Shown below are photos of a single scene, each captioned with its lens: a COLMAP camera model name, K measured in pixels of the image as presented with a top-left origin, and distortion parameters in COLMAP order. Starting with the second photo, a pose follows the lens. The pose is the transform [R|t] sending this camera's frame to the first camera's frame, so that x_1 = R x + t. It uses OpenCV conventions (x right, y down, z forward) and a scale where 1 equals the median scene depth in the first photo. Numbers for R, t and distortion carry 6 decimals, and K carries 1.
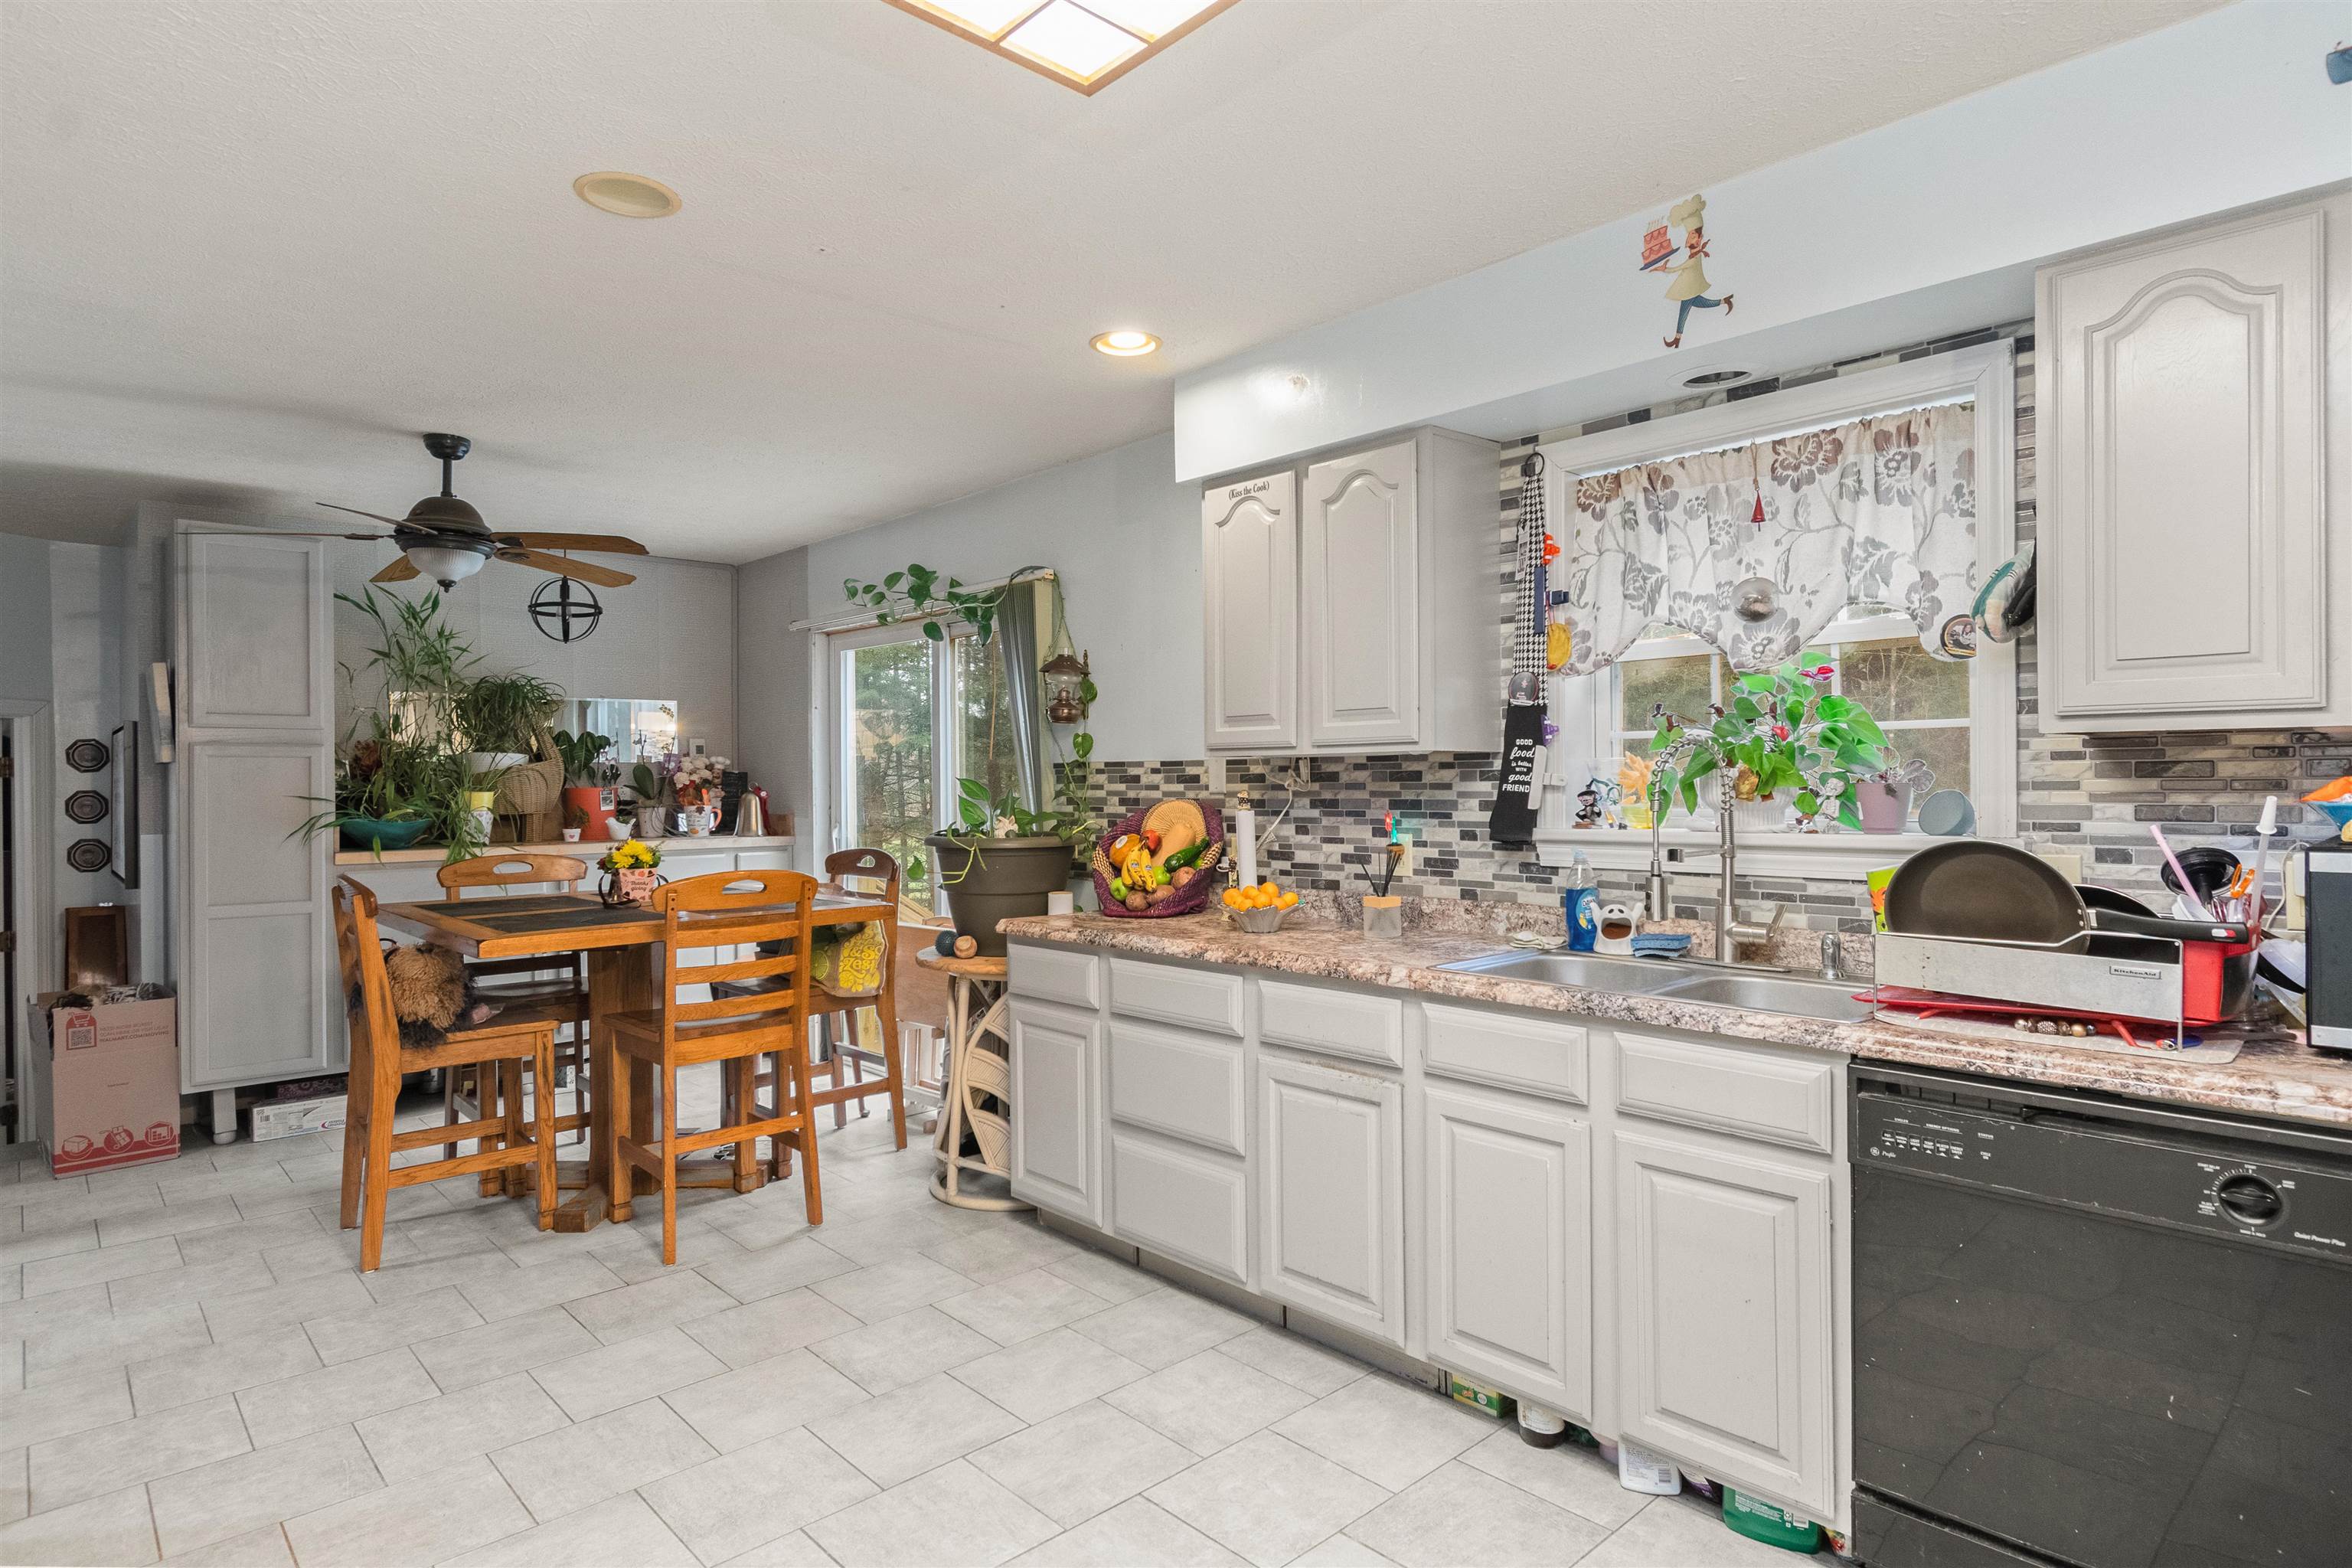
lens RADIAL K [[1262.6, 0, 1187.1], [0, 1262.6, 787.6], [0, 0, 1]] dist [0.020176, -0.018011]
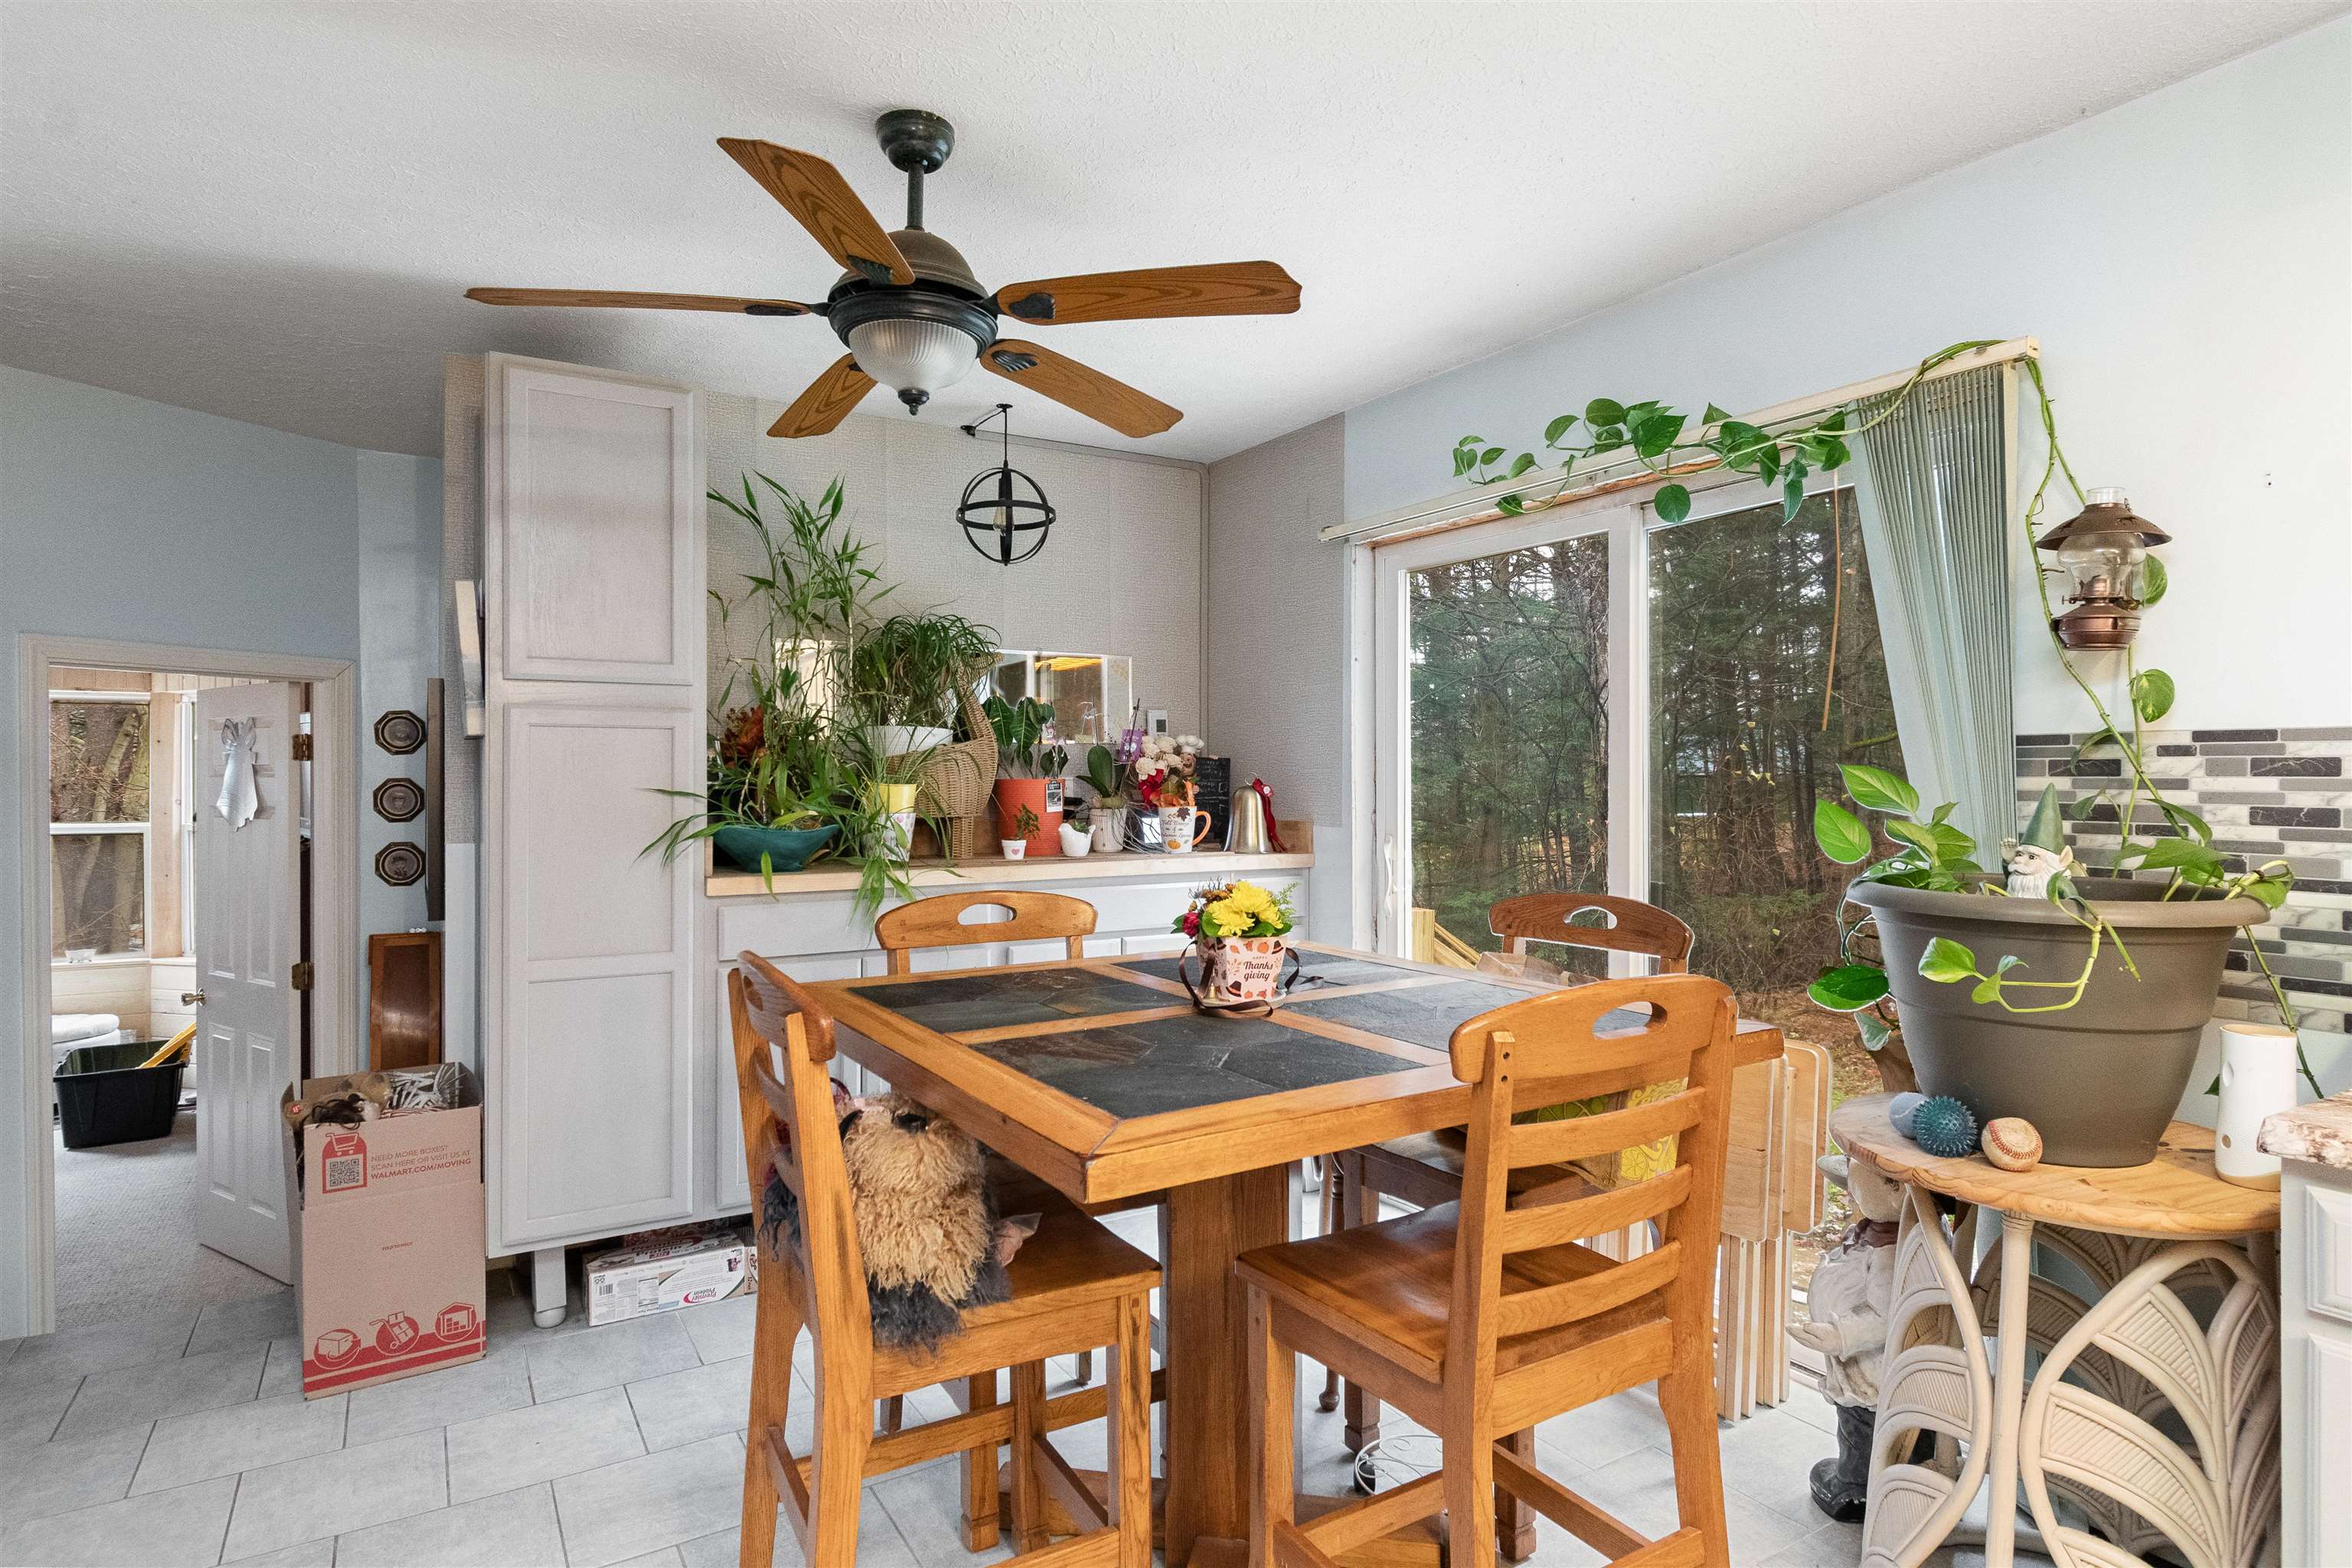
lens RADIAL K [[1262.6, 0, 1187.1], [0, 1262.6, 787.6], [0, 0, 1]] dist [0.020176, -0.018011]
pose [[0.980202, 0.008491, -0.197817, -0.295440], [-0.007846, 0.999961, 0.004047, 0.001313], [0.197844, -0.002415, 0.980231, 0.404947]]
